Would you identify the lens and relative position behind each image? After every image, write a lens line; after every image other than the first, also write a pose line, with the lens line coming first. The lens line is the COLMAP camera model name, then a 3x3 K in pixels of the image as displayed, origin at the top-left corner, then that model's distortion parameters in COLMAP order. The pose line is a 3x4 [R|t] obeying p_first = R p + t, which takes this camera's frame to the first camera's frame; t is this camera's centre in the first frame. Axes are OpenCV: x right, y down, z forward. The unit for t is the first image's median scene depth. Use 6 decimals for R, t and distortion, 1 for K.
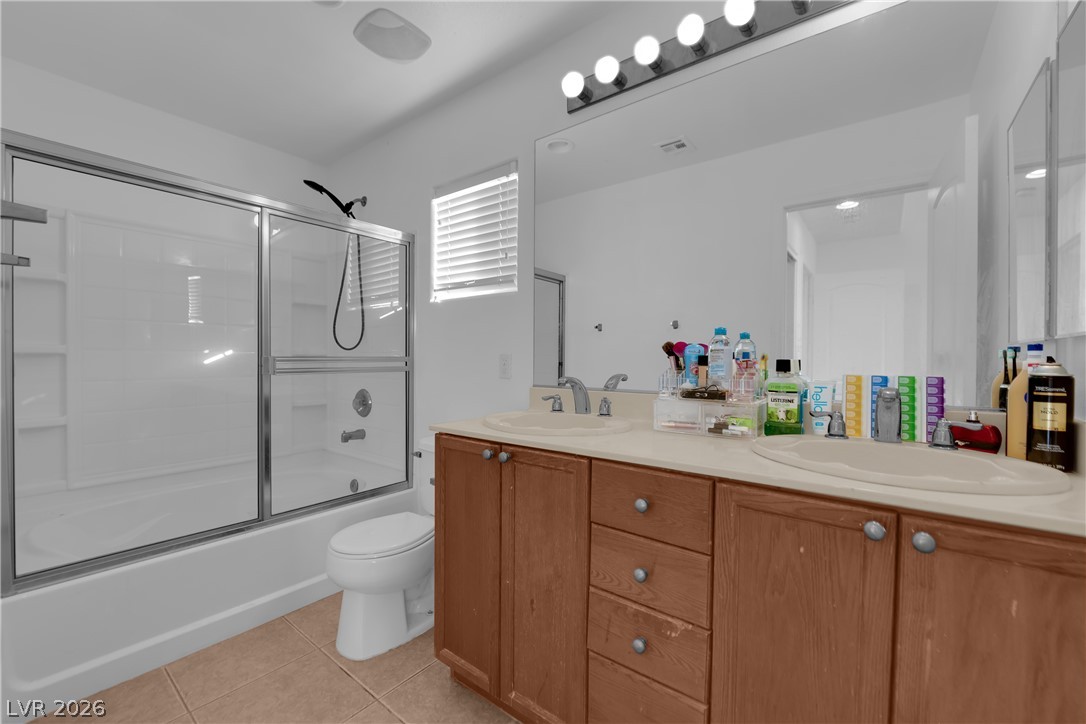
lens RADIAL K [[438.3, 0, 544.4], [0, 438.3, 359.7], [0, 0, 1]] dist [-0.010488, -0.003291]
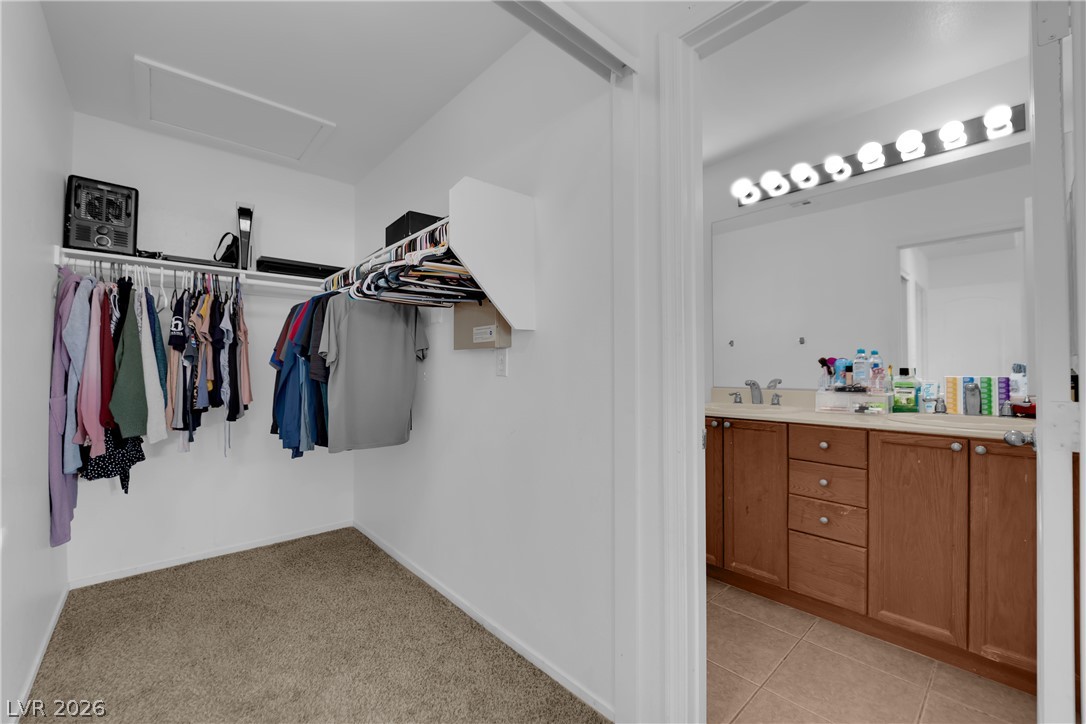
lens RADIAL K [[438.3, 0, 543.5], [0, 438.3, 358.8], [0, 0, 1]] dist [-0.010488, -0.003291]
pose [[0.984349, -0.011055, -0.175884, -0.556568], [0.006626, 0.999646, -0.025749, -0.002111], [0.176107, 0.024180, 0.984074, -0.944495]]
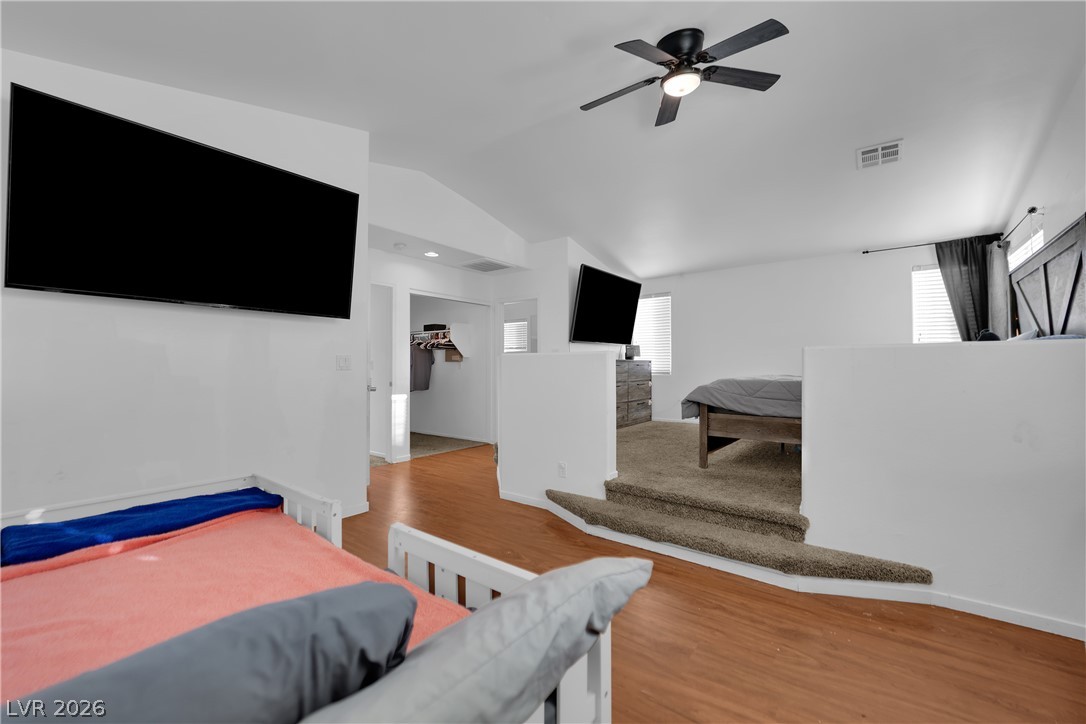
lens RADIAL K [[438.3, 0, 542.7], [0, 438.3, 362.8], [0, 0, 1]] dist [-0.010488, -0.003291]
pose [[0.999946, -0.008111, -0.006533, 0.191653], [0.007979, 0.999768, -0.019984, 0.066774], [0.006694, 0.019931, 0.999779, -5.402450]]
